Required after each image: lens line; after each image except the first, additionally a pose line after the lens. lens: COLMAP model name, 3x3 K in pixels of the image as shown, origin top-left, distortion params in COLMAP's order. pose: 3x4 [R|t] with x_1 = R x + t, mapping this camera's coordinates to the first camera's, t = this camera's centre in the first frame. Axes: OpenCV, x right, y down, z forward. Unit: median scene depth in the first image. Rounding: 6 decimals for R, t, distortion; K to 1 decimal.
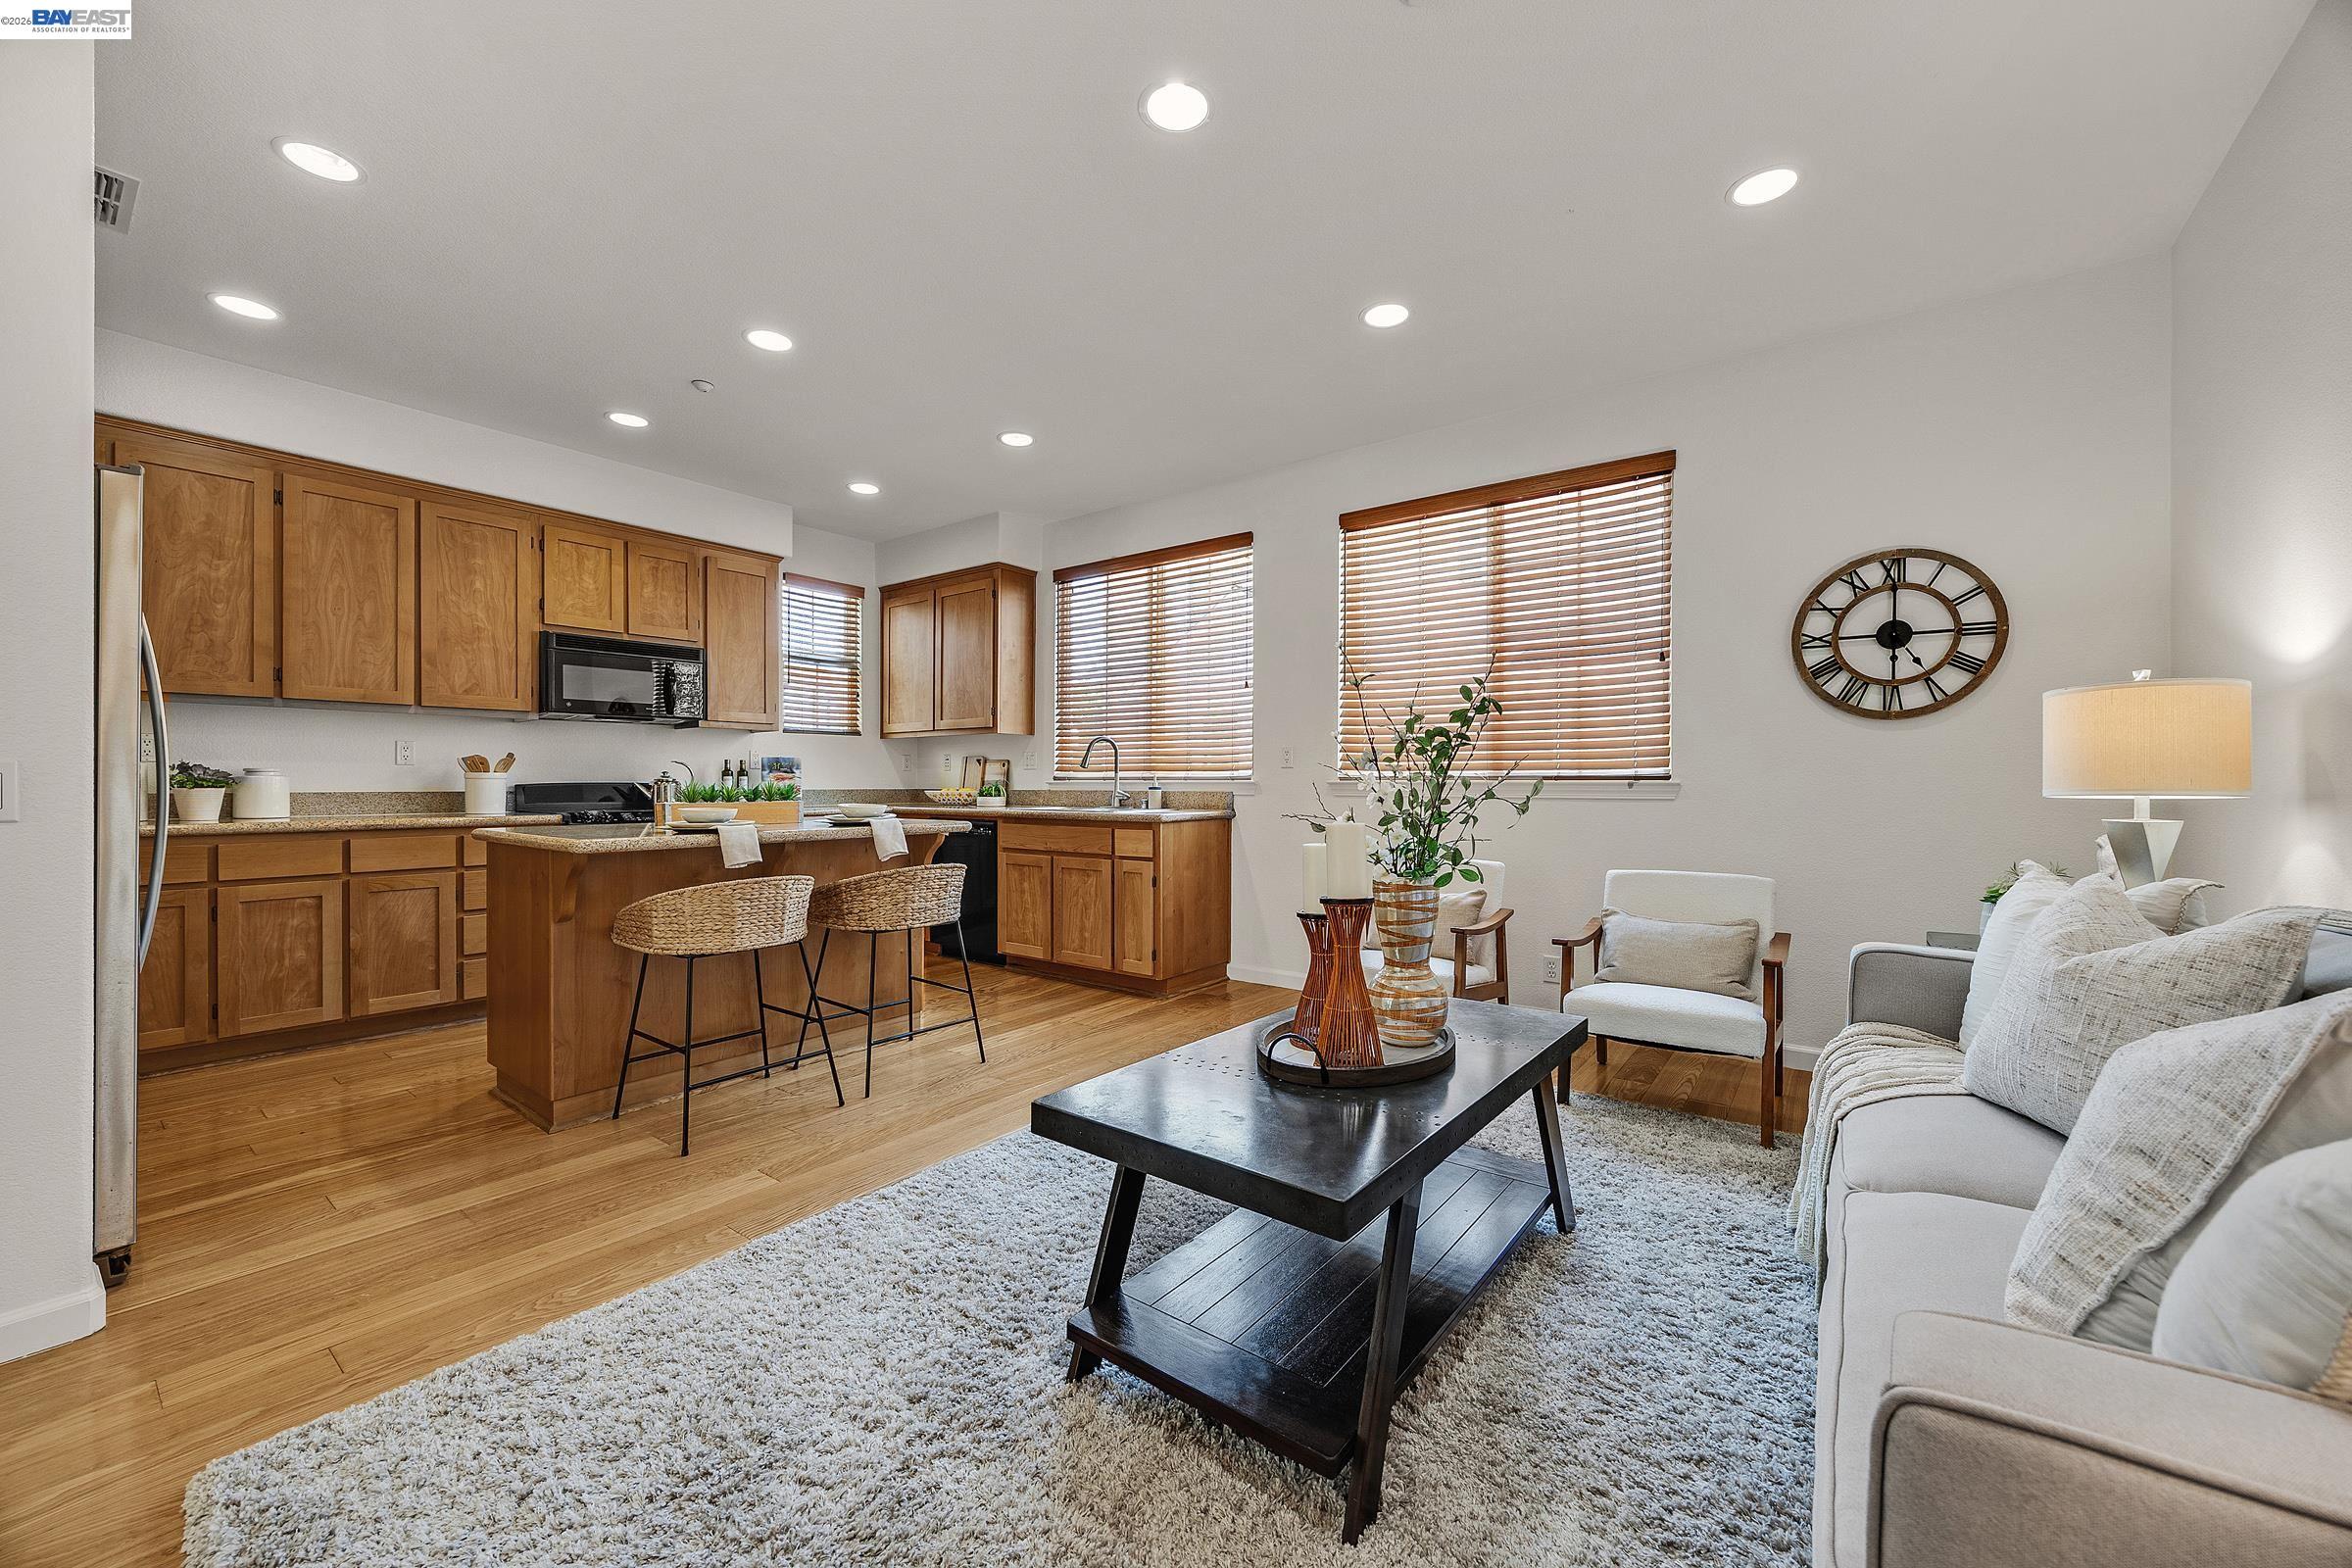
lens RADIAL K [[907.5, 0, 1178.0], [0, 907.5, 781.9], [0, 0, 1]] dist [-0.001094, 0.000153]
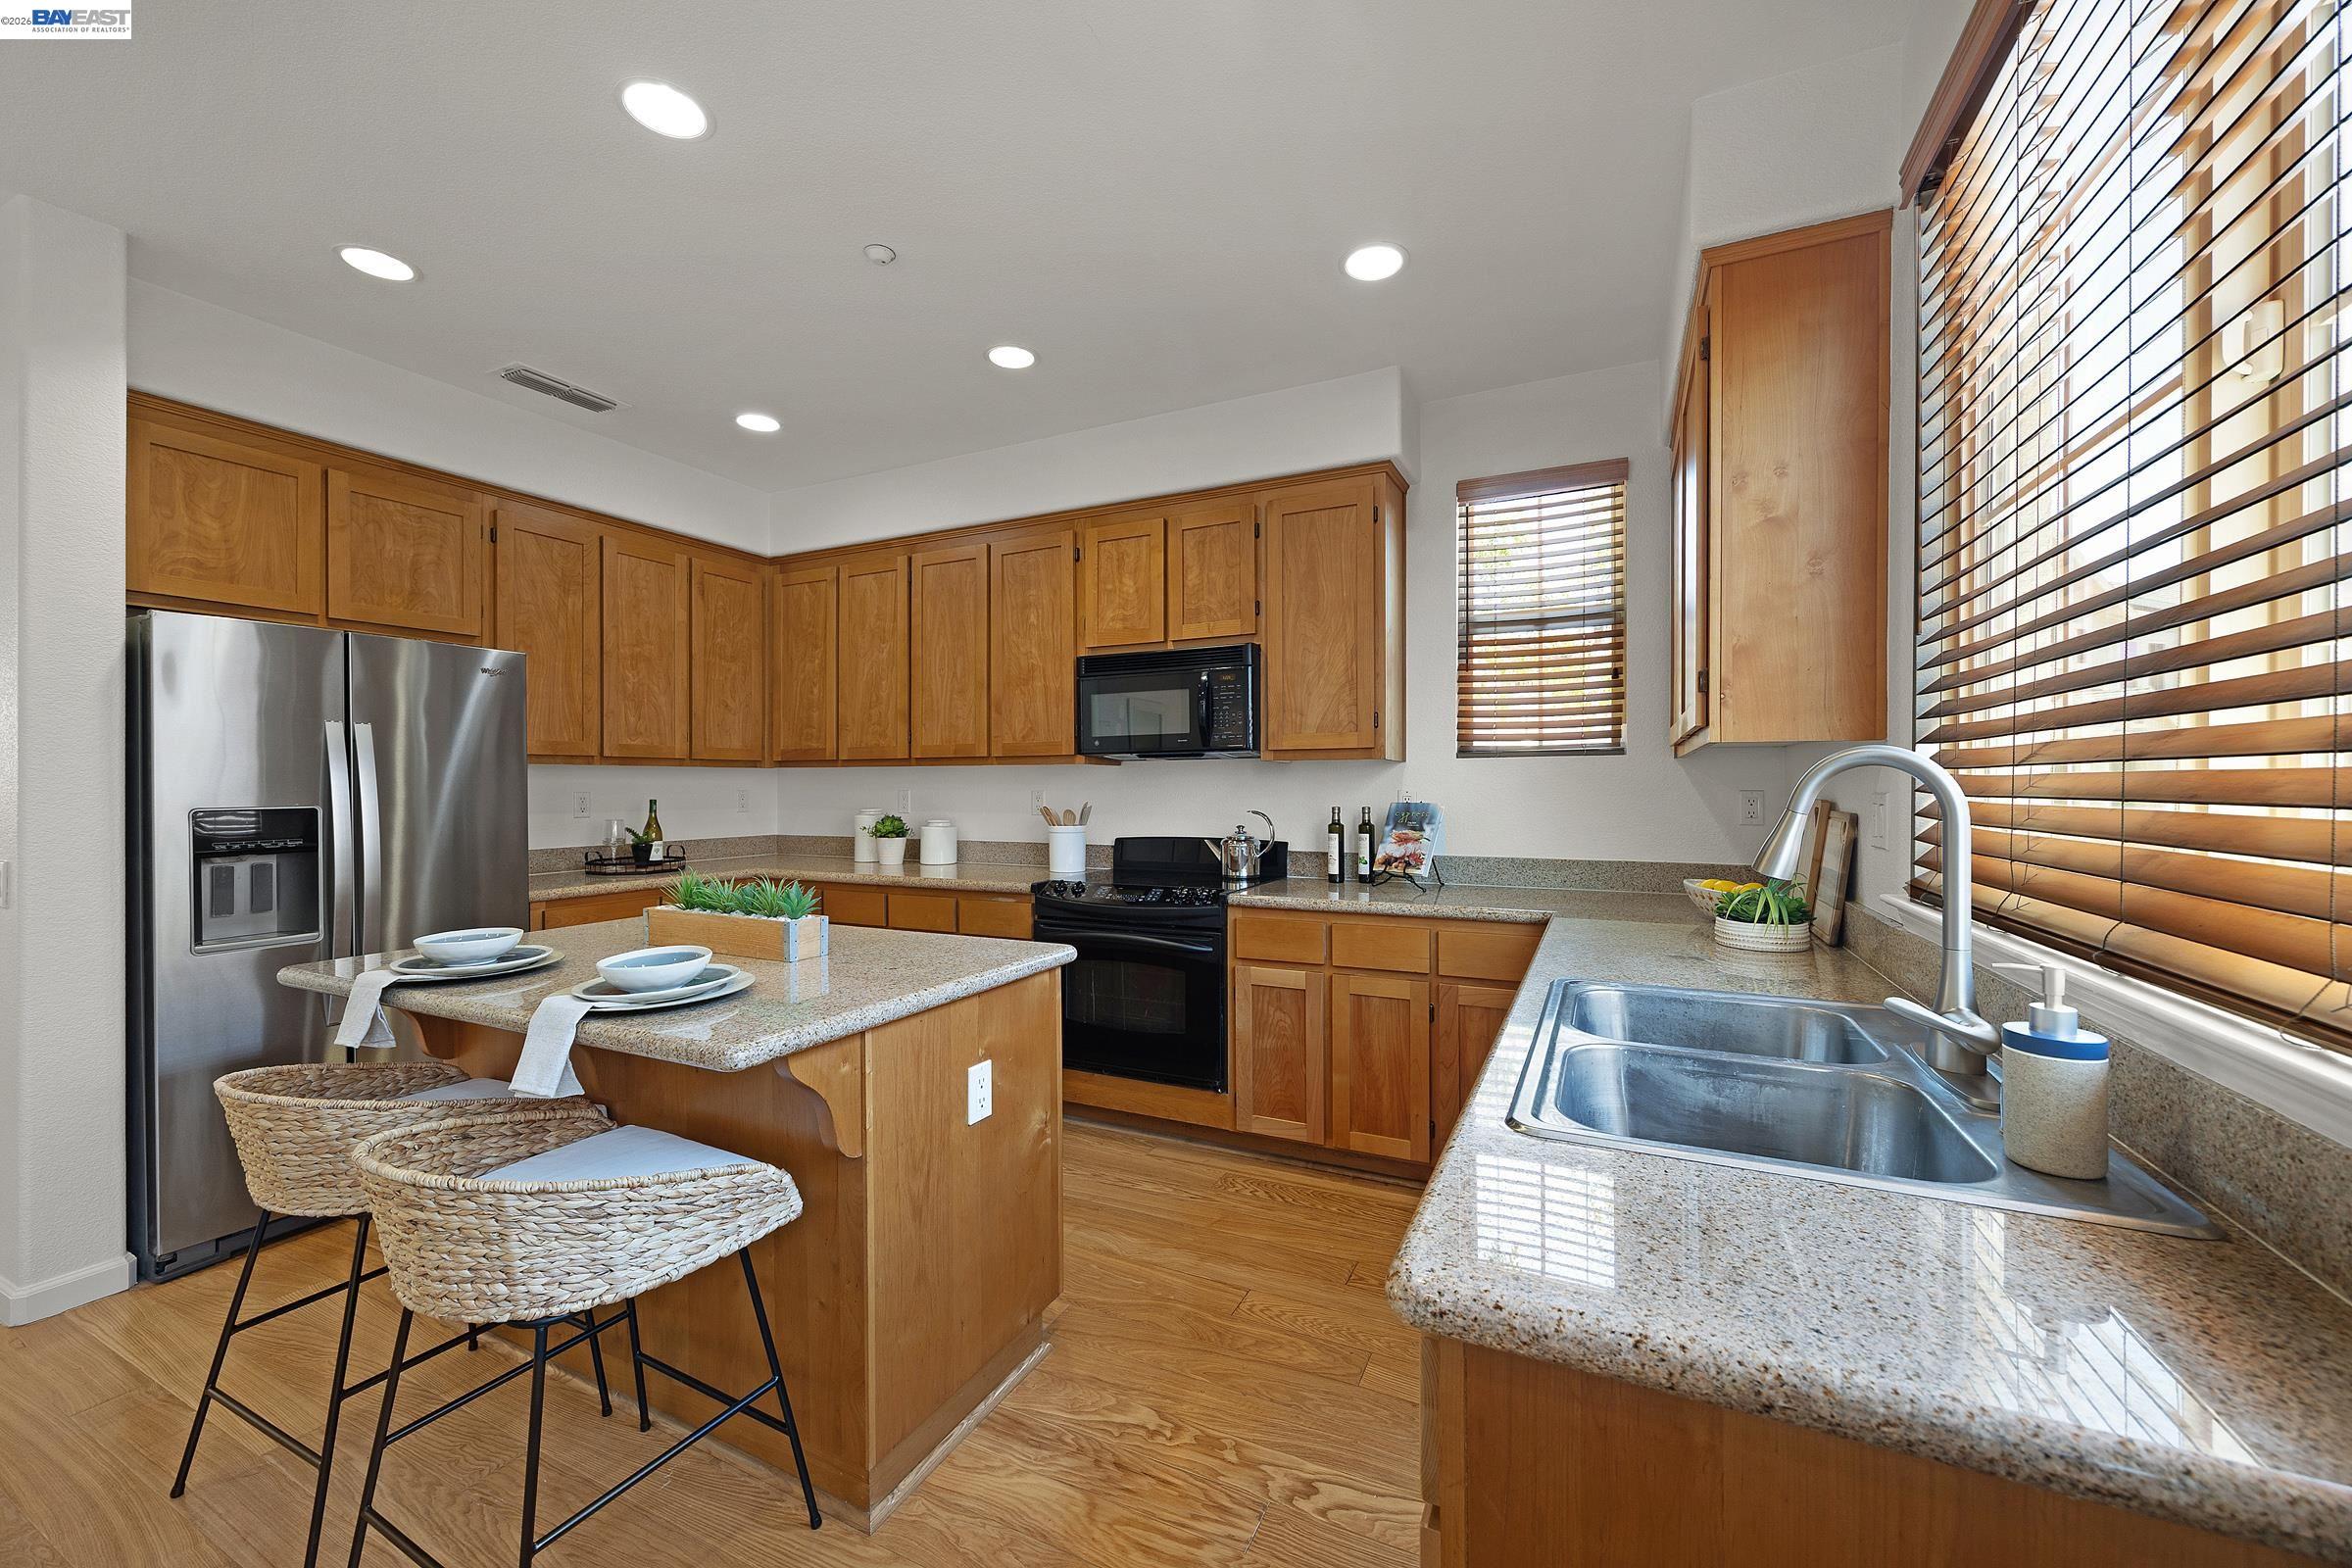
lens RADIAL K [[907.5, 0, 1172.4], [0, 907.5, 784.0], [0, 0, 1]] dist [-0.001094, 0.000153]
pose [[0.194518, -0.004097, -0.980890, 0.128342], [0.004077, 0.999986, -0.003369, -0.046975], [0.980890, -0.003344, 0.194532, 0.914015]]
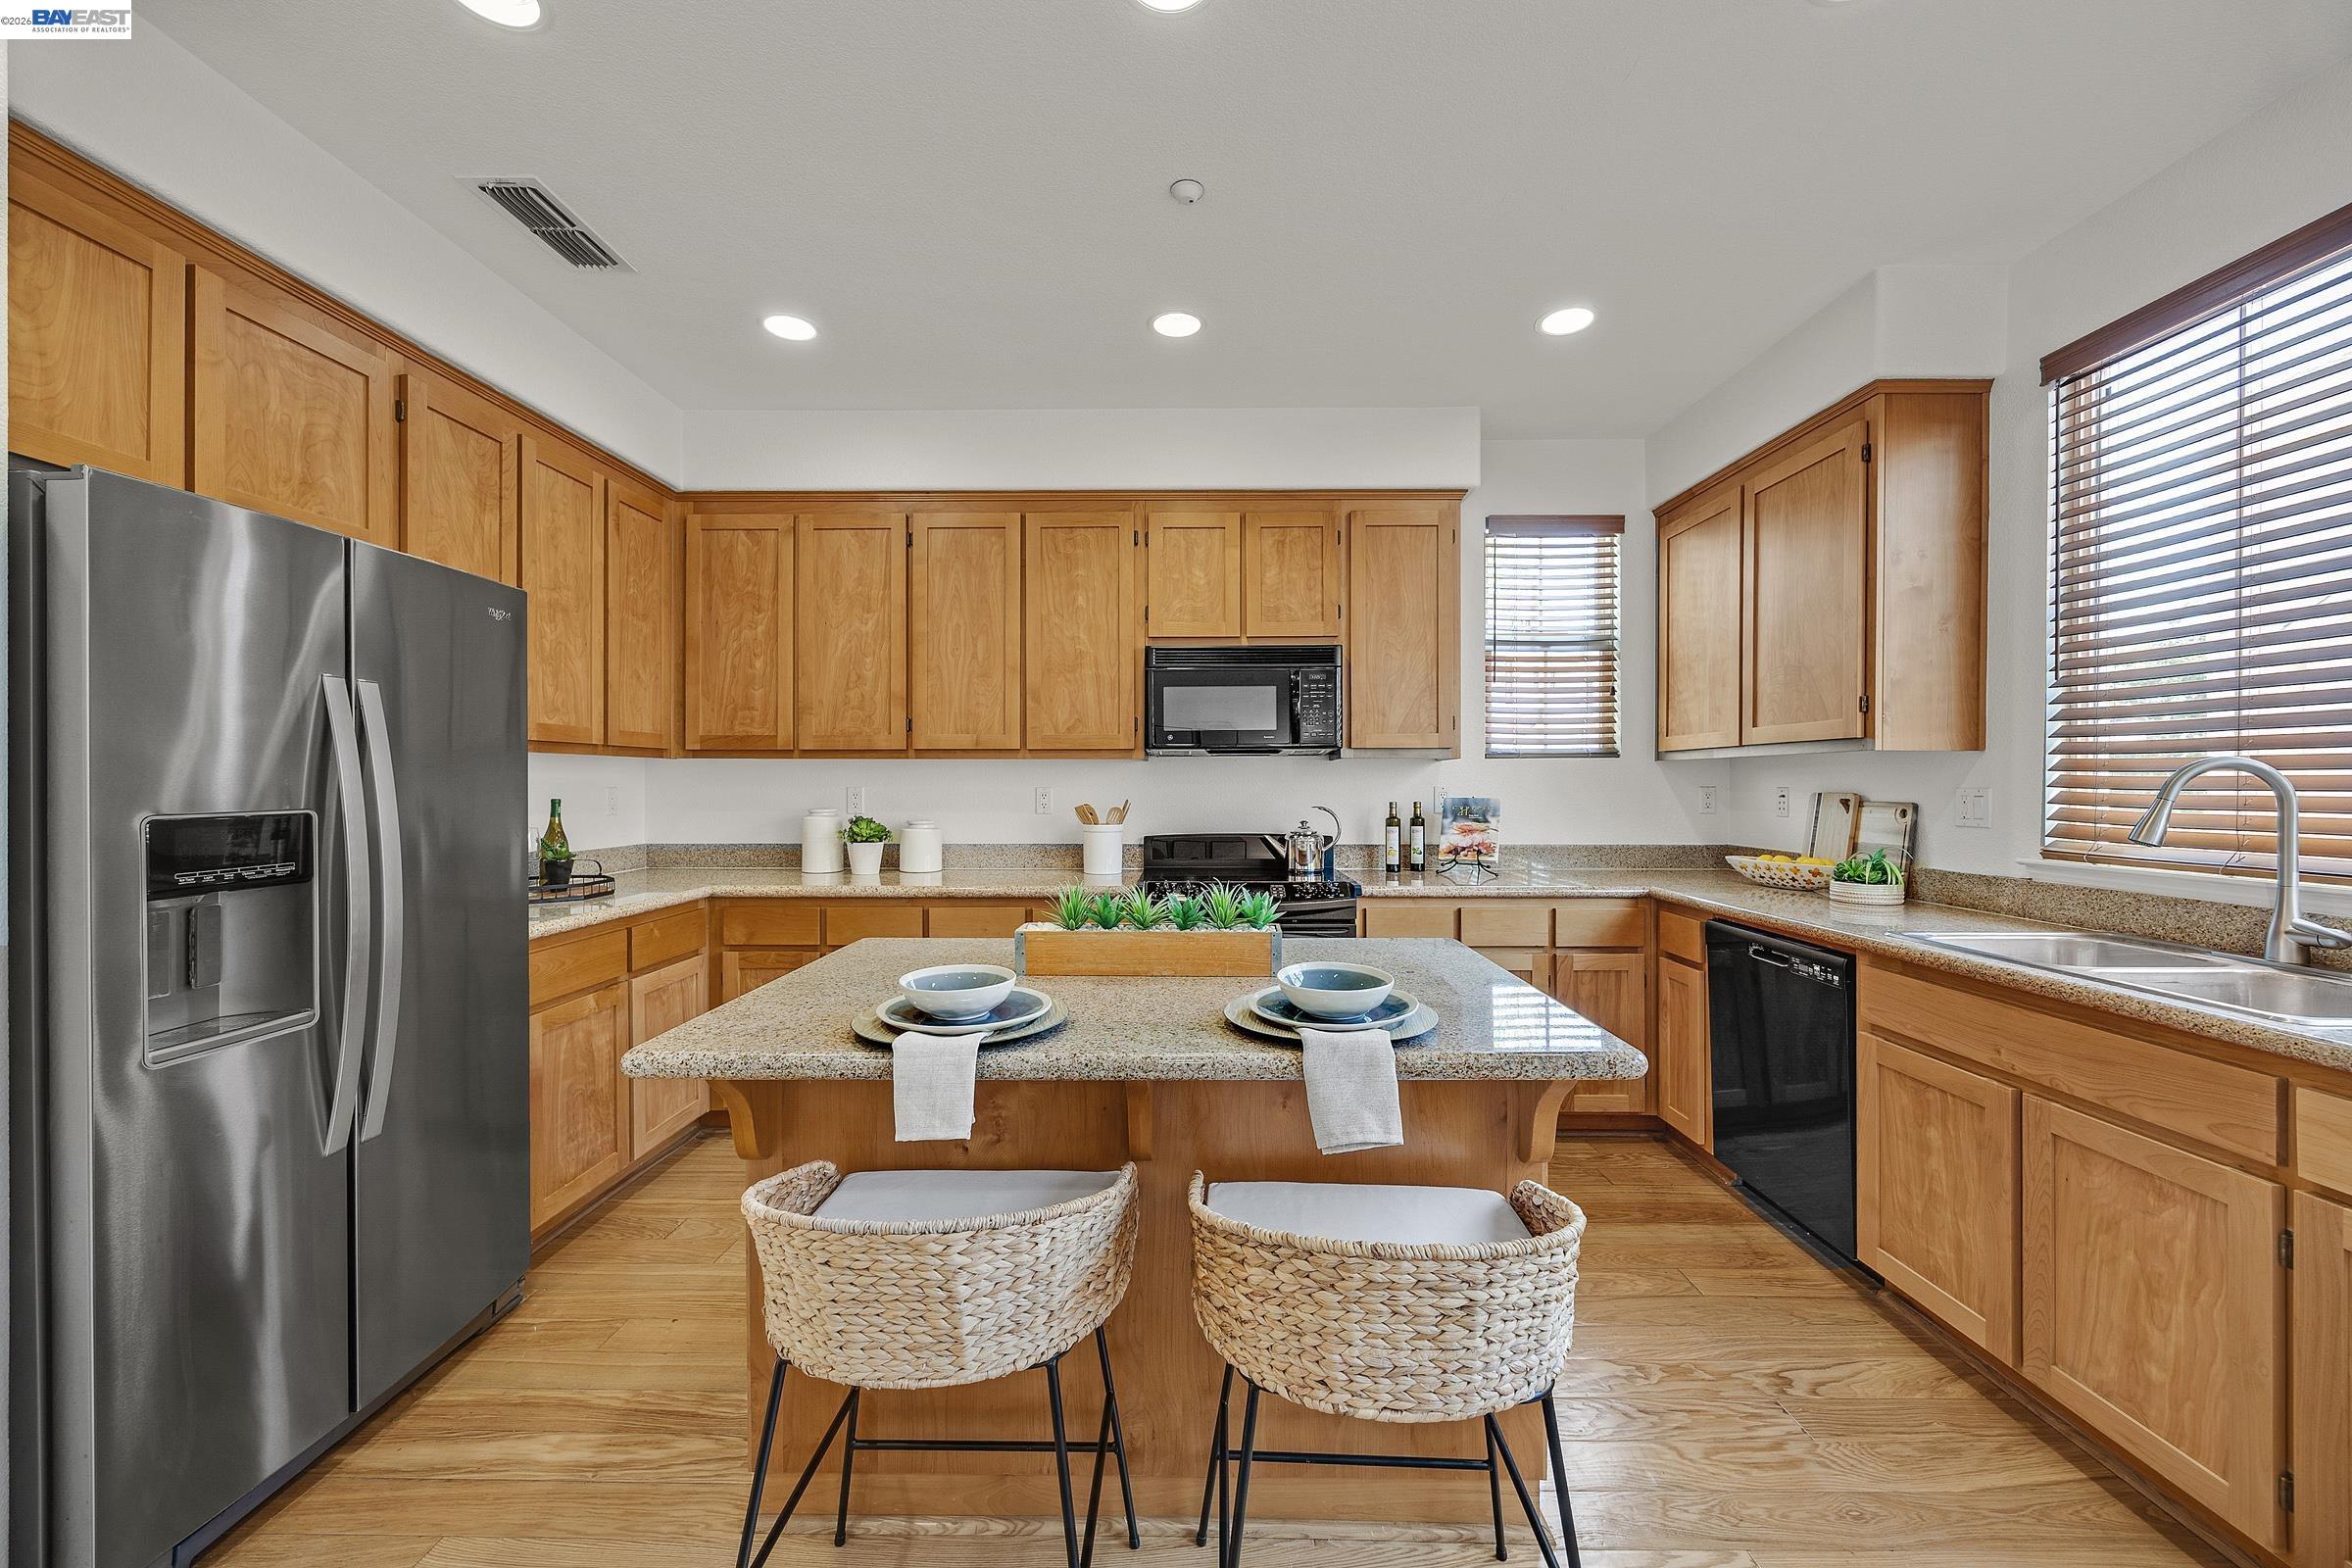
lens RADIAL K [[907.5, 0, 1170.7], [0, 907.5, 784.5], [0, 0, 1]] dist [-0.001094, 0.000153]
pose [[0.594838, -0.000559, -0.803845, -0.051100], [0.001747, 0.999998, 0.000597, -0.046583], [0.803843, -0.001759, 0.594838, 0.543522]]
